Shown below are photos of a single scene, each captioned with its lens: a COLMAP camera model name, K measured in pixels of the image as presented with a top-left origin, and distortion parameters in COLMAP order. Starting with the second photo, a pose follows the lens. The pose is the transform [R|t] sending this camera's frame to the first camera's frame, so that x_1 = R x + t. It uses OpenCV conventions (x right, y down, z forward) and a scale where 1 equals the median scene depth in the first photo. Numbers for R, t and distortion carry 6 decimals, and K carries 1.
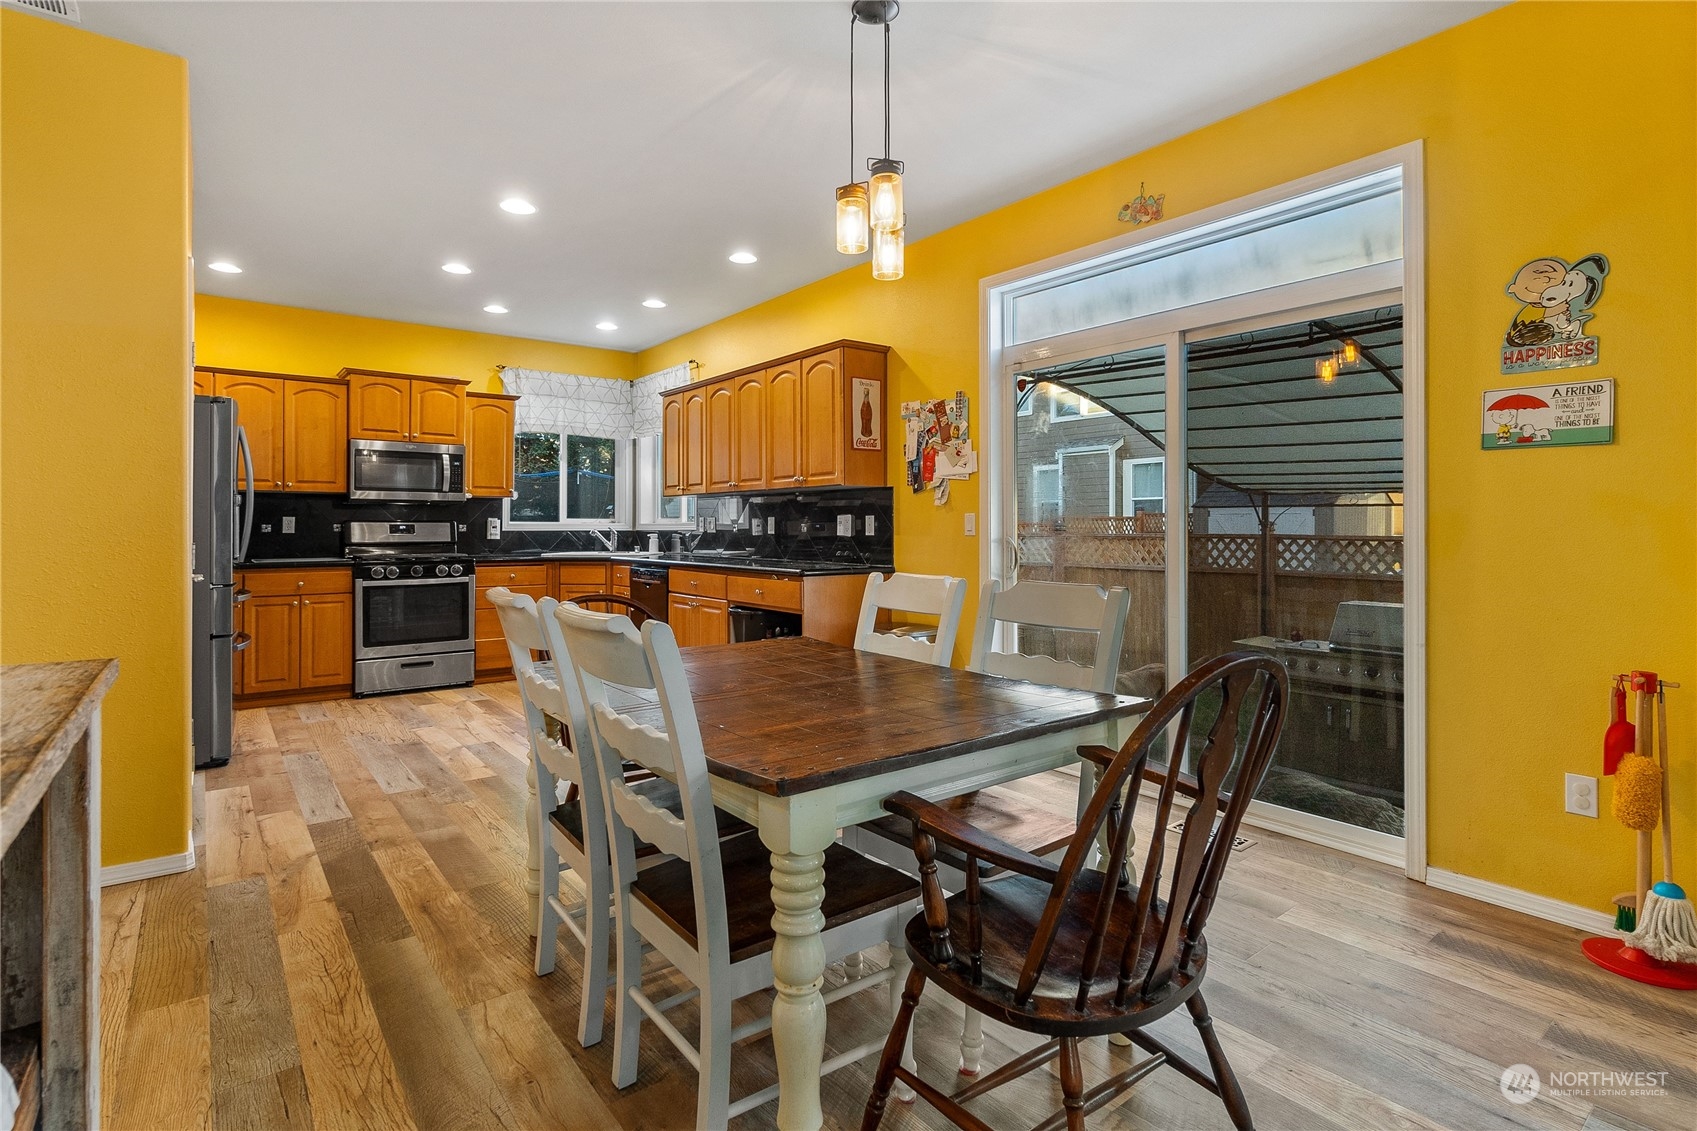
lens RADIAL K [[782.4, 0, 811.4], [0, 782.4, 523.7], [0, 0, 1]] dist [-0.012539, 0.000283]
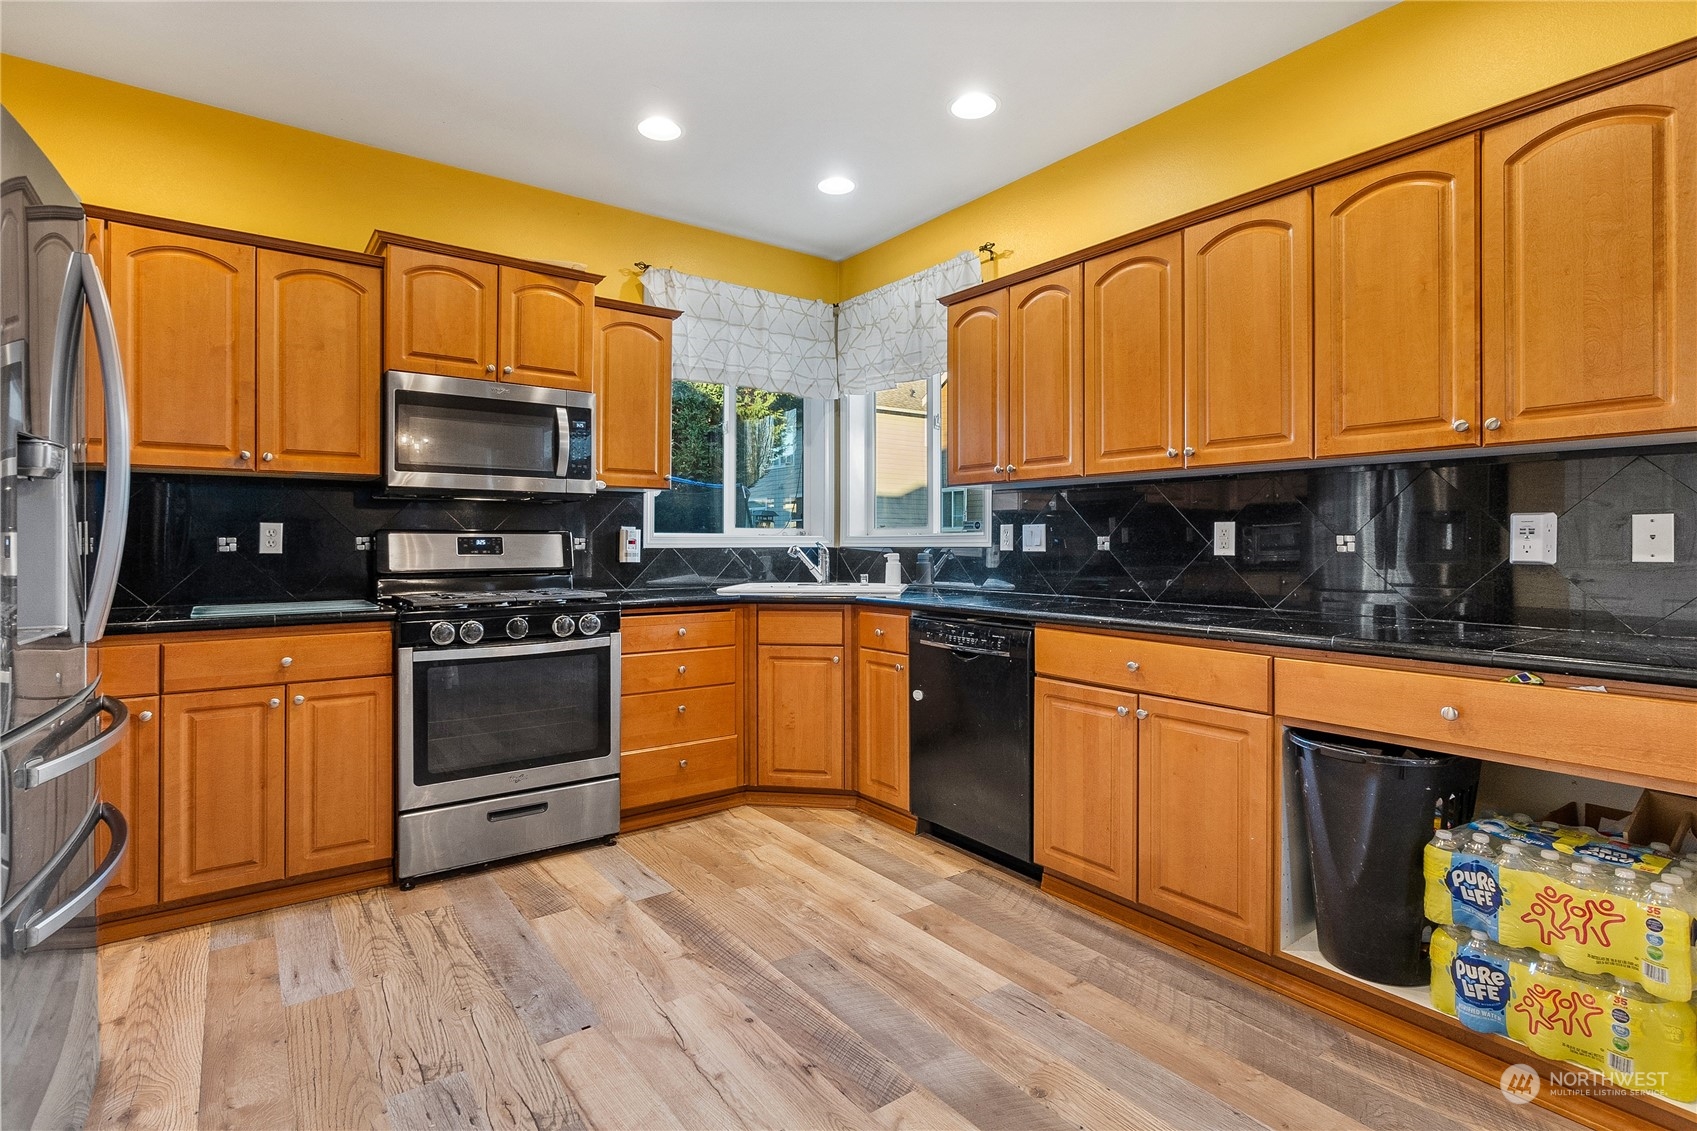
lens RADIAL K [[782.4, 0, 817.3], [0, 782.4, 539.5], [0, 0, 1]] dist [-0.012539, 0.000283]
pose [[0.999755, -0.000969, -0.022094, -0.280602], [0.000992, 0.999999, 0.001046, 0.002445], [0.022093, -0.001067, 0.999755, 0.465119]]
